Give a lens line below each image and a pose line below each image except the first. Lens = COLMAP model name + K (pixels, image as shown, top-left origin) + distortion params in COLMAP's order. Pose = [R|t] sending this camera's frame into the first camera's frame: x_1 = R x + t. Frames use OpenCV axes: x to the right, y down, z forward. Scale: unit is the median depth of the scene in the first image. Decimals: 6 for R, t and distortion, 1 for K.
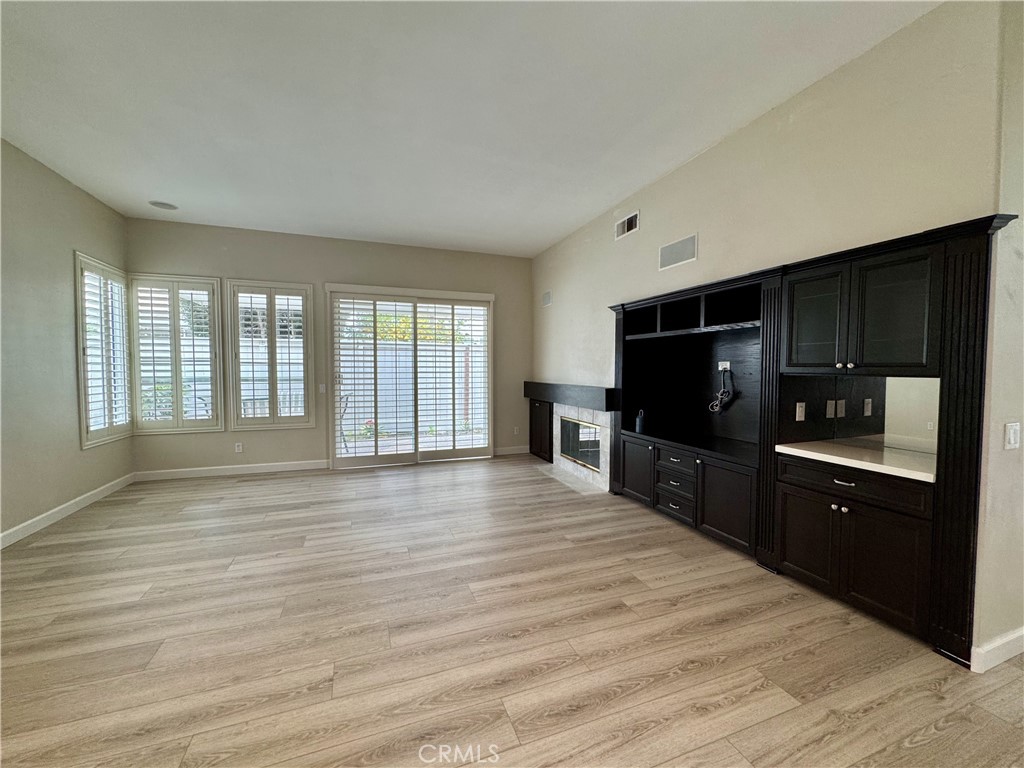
lens RADIAL K [[410.3, 0, 512.0], [0, 410.3, 384.0], [0, 0, 1]] dist [-0.004193, 0.000183]
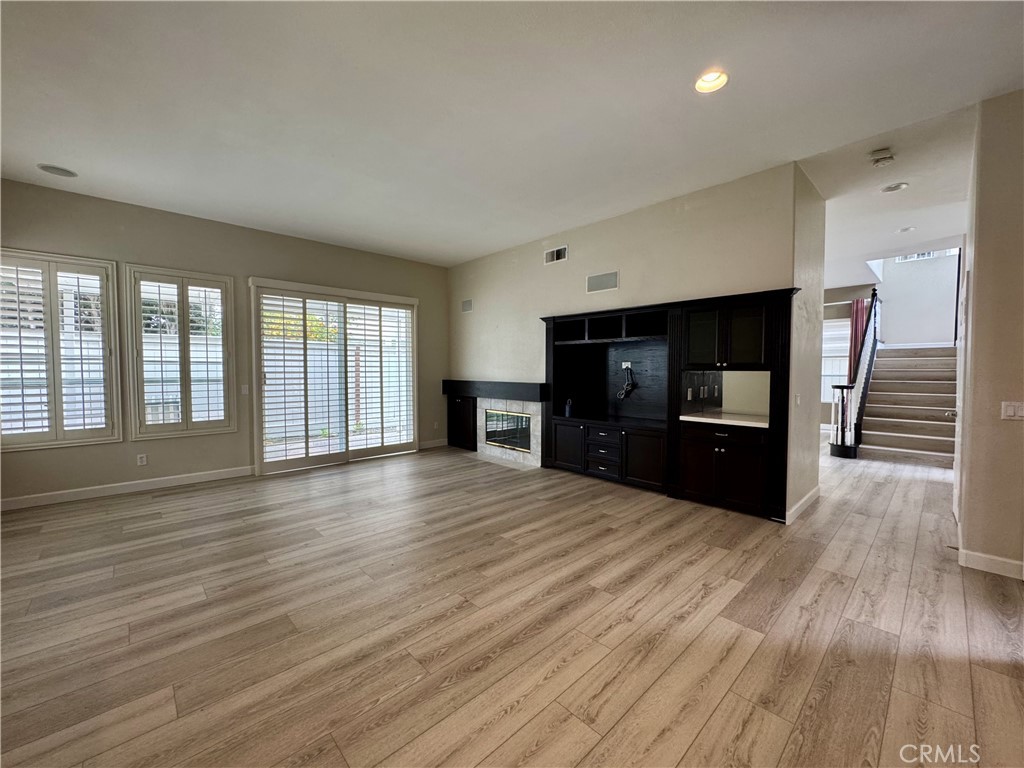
lens RADIAL K [[410.3, 0, 512.0], [0, 410.3, 384.0], [0, 0, 1]] dist [-0.004193, 0.000183]
pose [[0.922171, -0.016371, 0.386436, -0.319410], [0.017017, 0.999854, 0.001751, 0.008701], [-0.386408, 0.004962, 0.922315, -0.111191]]
